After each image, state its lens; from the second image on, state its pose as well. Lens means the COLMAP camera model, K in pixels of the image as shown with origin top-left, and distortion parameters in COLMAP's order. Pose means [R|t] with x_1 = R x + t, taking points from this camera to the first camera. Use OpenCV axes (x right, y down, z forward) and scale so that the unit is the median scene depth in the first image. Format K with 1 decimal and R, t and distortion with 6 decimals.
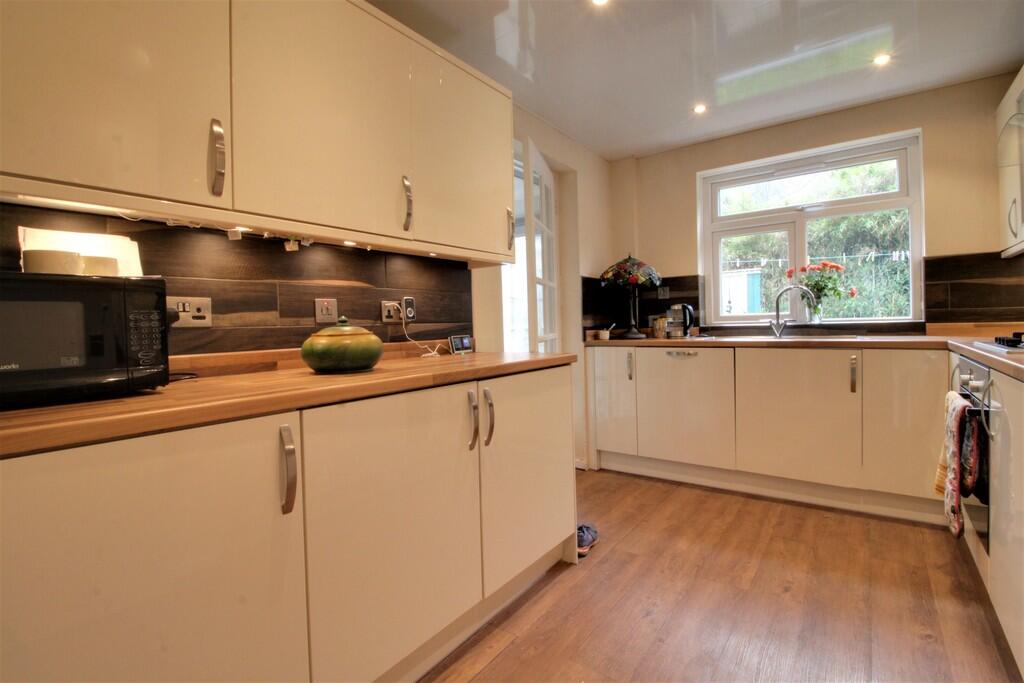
lens RADIAL K [[473.1, 0, 515.9], [0, 473.1, 328.1], [0, 0, 1]] dist [0.000795, -0.013551]
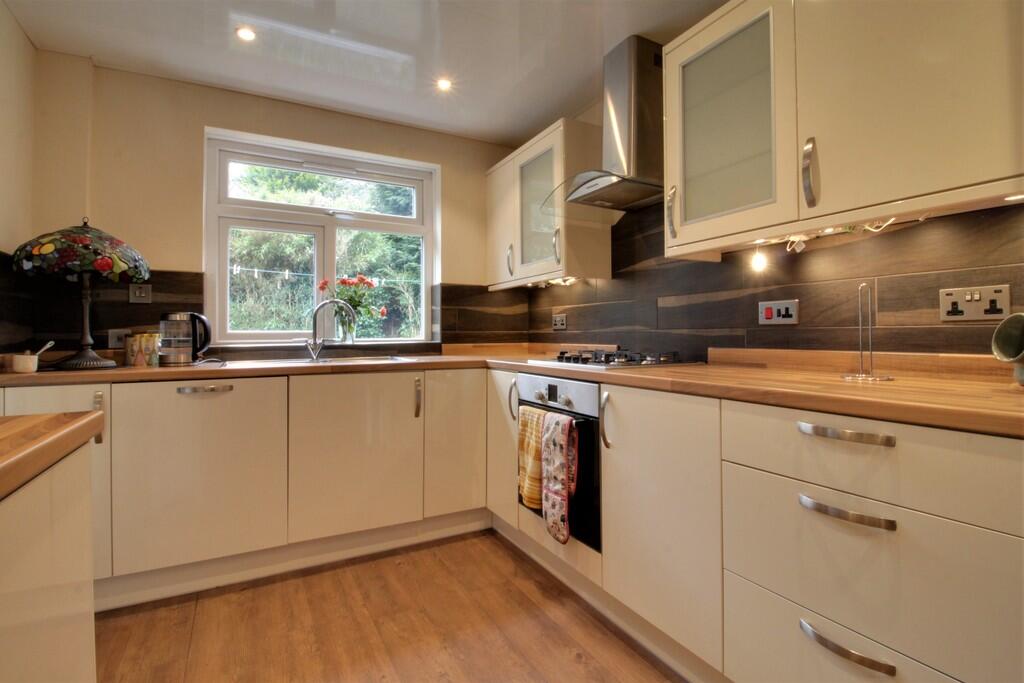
lens RADIAL K [[488.2, 0, 517.6], [0, 488.2, 328.6], [0, 0, 1]] dist [0.001270, -0.014853]
pose [[0.422370, 0.034726, 0.905758, -0.081472], [0.003476, 0.999196, -0.039929, -0.000575], [-0.906417, 0.020013, 0.421910, 0.375931]]
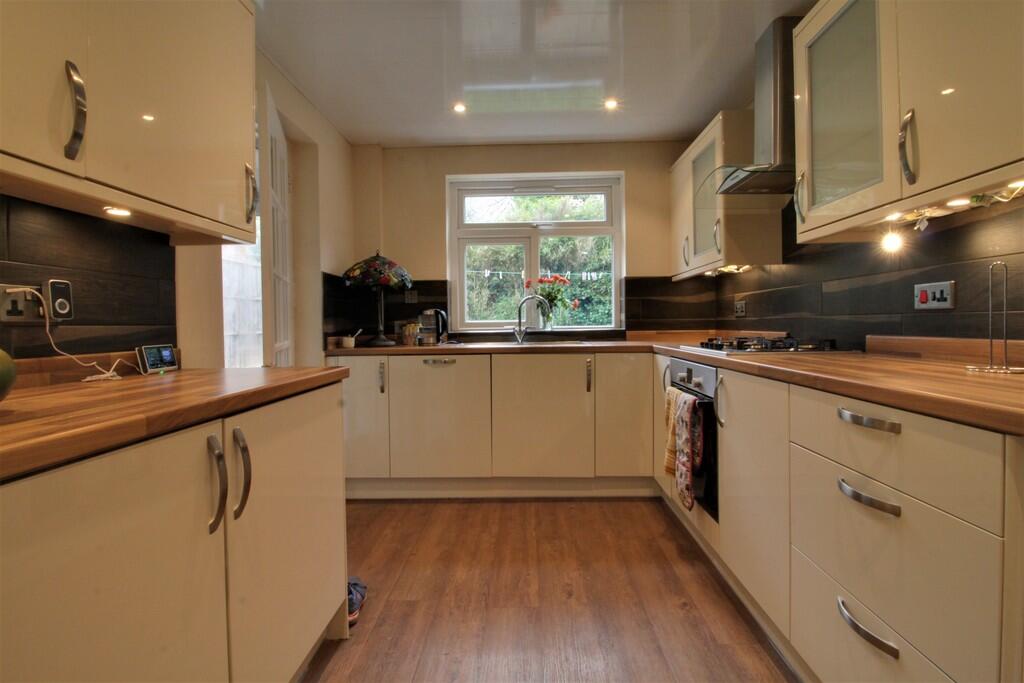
lens RADIAL K [[473.1, 0, 515.9], [0, 473.1, 328.1], [0, 0, 1]] dist [0.000795, -0.013551]
pose [[0.821424, 0.010165, 0.570227, -0.069754], [-0.002296, 0.999892, -0.014517, 0.000760], [-0.570313, 0.010615, 0.821359, 0.155810]]
